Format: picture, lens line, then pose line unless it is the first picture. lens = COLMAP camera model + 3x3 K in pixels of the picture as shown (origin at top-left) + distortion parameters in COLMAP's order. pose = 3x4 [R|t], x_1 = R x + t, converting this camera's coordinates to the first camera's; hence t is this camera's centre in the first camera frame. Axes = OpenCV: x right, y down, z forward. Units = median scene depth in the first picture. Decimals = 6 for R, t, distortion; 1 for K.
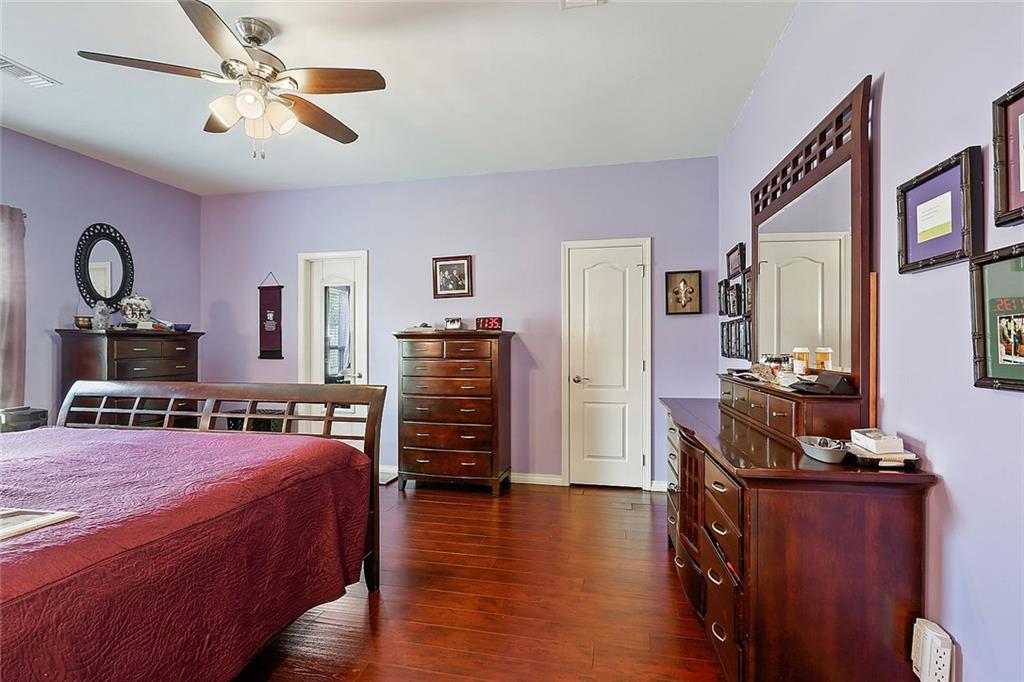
lens RADIAL K [[495.3, 0, 512.0], [0, 495.3, 341.0], [0, 0, 1]] dist [-0.002074, -0.000307]
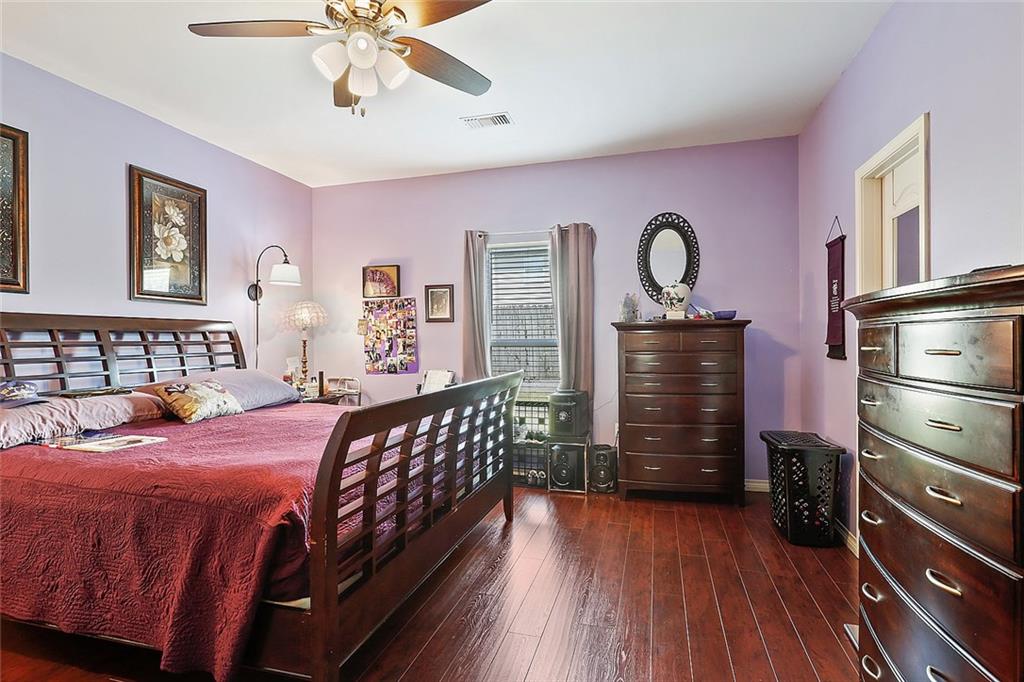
lens RADIAL K [[495.3, 0, 512.0], [0, 495.3, 341.0], [0, 0, 1]] dist [-0.002074, -0.000307]
pose [[-0.095822, 0.012251, -0.995323, 0.180495], [0.012439, 0.999861, 0.011109, 0.001194], [0.995321, -0.011316, -0.095961, 0.791476]]
